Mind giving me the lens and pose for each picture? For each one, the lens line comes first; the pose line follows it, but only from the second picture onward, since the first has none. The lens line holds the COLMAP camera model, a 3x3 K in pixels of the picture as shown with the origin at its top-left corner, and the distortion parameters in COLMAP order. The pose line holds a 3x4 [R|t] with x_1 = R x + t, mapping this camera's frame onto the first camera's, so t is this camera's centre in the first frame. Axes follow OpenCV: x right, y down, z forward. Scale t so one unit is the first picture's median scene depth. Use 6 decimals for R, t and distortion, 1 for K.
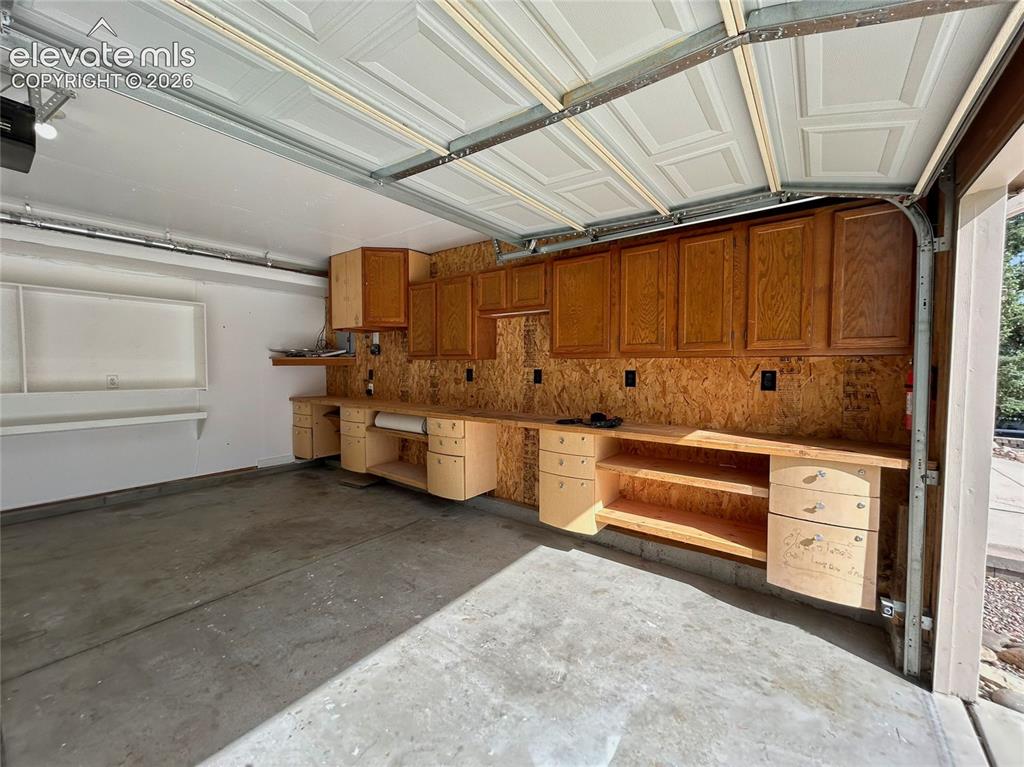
lens RADIAL K [[402.5, 0, 545.2], [0, 402.5, 381.9], [0, 0, 1]] dist [-0.000014, 0.000013]
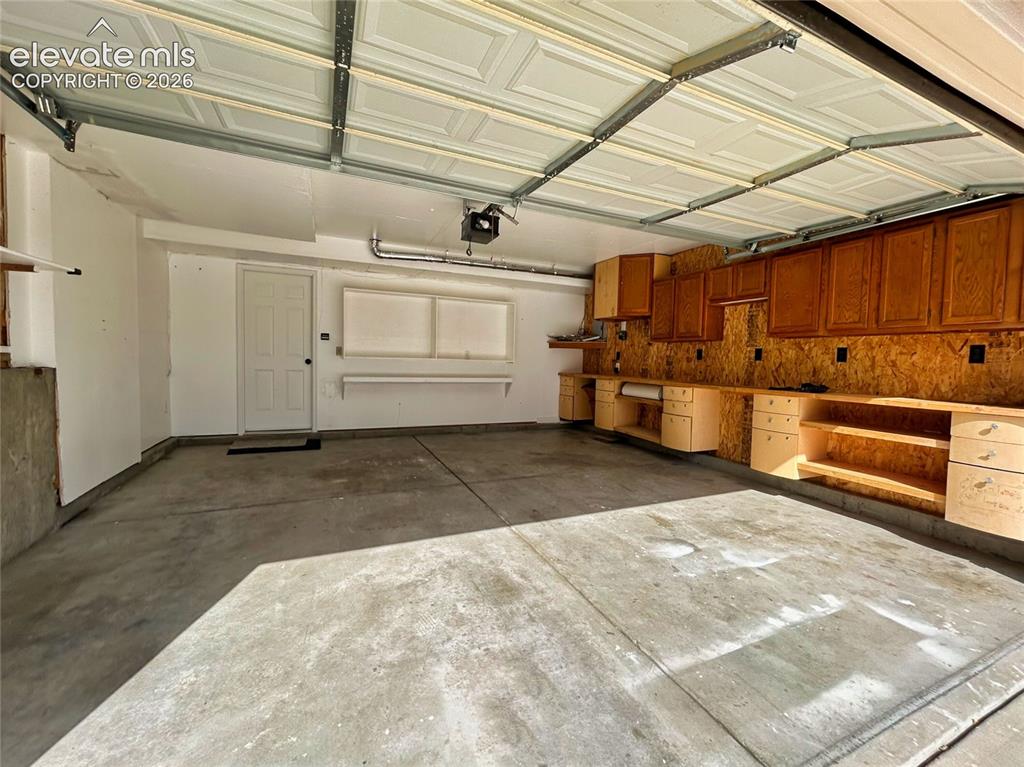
lens RADIAL K [[456.0, 0, 561.9], [0, 456.0, 381.5], [0, 0, 1]] dist [0.001170, 0.000182]
pose [[0.881524, 0.042878, -0.470189, 0.121208], [-0.043078, 0.999018, 0.010340, 0.087654], [0.470171, 0.011140, 0.882505, -0.509714]]
